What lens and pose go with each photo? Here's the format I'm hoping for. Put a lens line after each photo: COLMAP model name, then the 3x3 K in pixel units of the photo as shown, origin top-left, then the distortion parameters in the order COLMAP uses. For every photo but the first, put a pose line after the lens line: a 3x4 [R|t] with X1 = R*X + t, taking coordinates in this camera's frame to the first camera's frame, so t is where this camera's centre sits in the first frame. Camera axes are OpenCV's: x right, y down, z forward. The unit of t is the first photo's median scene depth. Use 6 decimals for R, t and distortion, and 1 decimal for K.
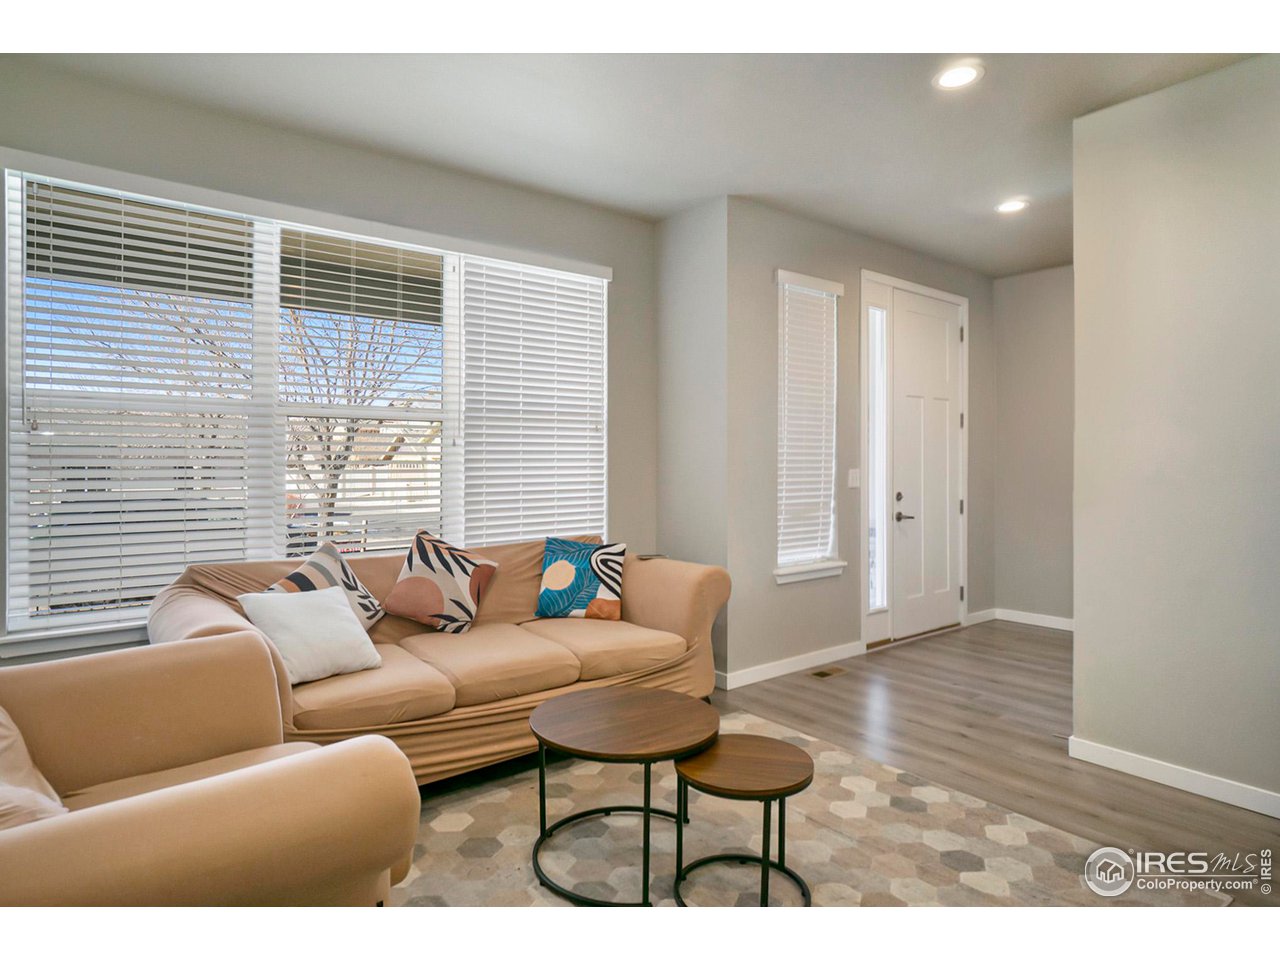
lens RADIAL K [[750.0, 0, 633.1], [0, 750.0, 453.1], [0, 0, 1]] dist [0.027194, 0.000932]
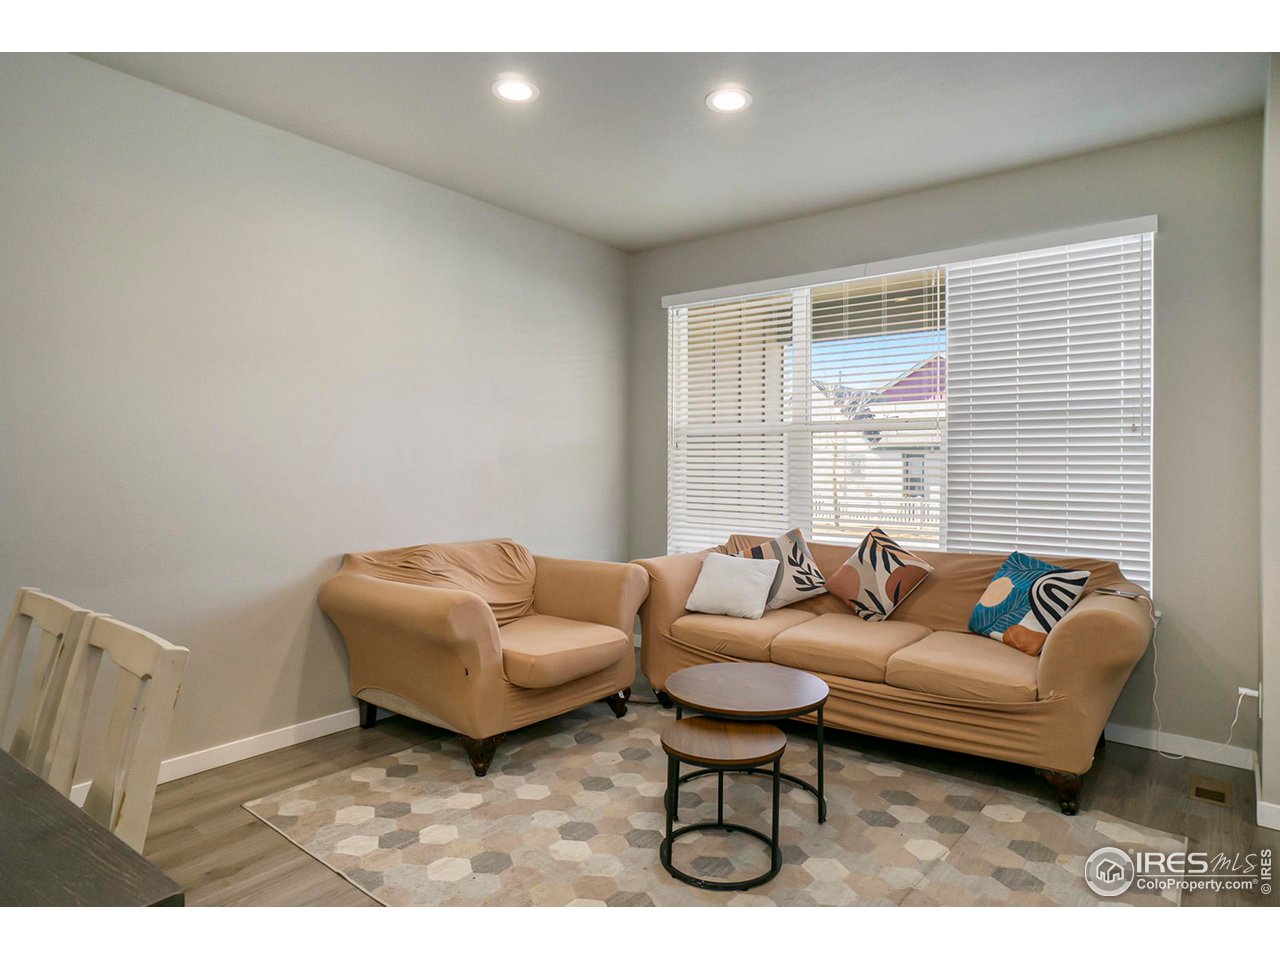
lens RADIAL K [[750.0, 0, 633.1], [0, 750.0, 453.1], [0, 0, 1]] dist [0.027194, 0.000932]
pose [[0.246985, -0.012766, -0.968935, 0.724175], [0.005812, 0.999915, -0.011693, 0.001046], [0.969002, -0.002743, 0.247038, 0.362746]]
